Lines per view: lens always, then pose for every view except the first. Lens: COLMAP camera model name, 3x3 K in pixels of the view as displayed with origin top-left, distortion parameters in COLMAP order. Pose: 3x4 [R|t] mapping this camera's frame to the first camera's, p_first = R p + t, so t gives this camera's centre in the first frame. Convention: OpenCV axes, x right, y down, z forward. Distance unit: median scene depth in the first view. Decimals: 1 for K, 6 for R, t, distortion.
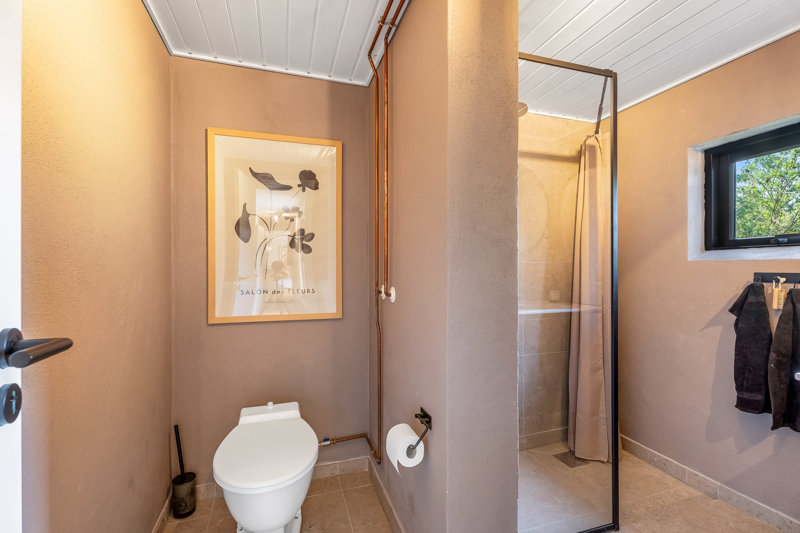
lens RADIAL K [[357.0, 0, 395.2], [0, 357.0, 270.1], [0, 0, 1]] dist [0.001451, 0.000186]
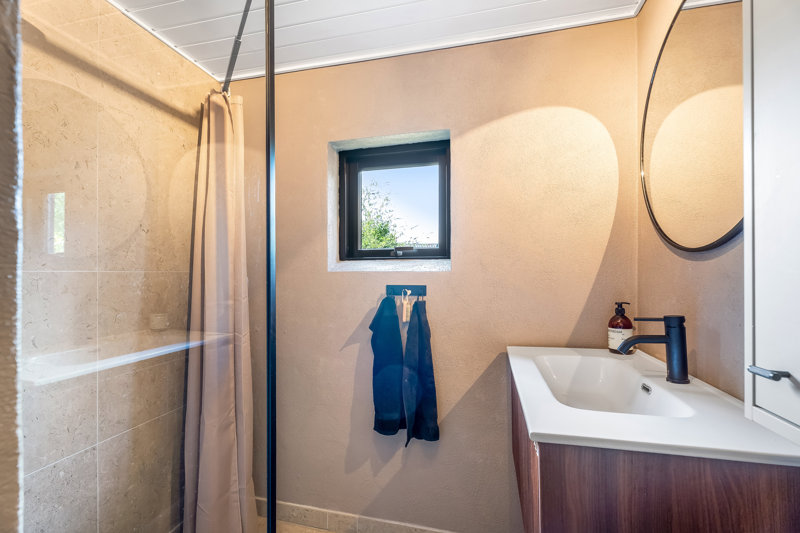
lens RADIAL K [[357.0, 0, 395.2], [0, 357.0, 270.1], [0, 0, 1]] dist [0.001451, 0.000186]
pose [[0.528965, 0.004991, 0.848629, 0.142742], [0.005544, 0.999941, -0.009336, -0.018114], [-0.848626, 0.009643, 0.528906, 0.344300]]
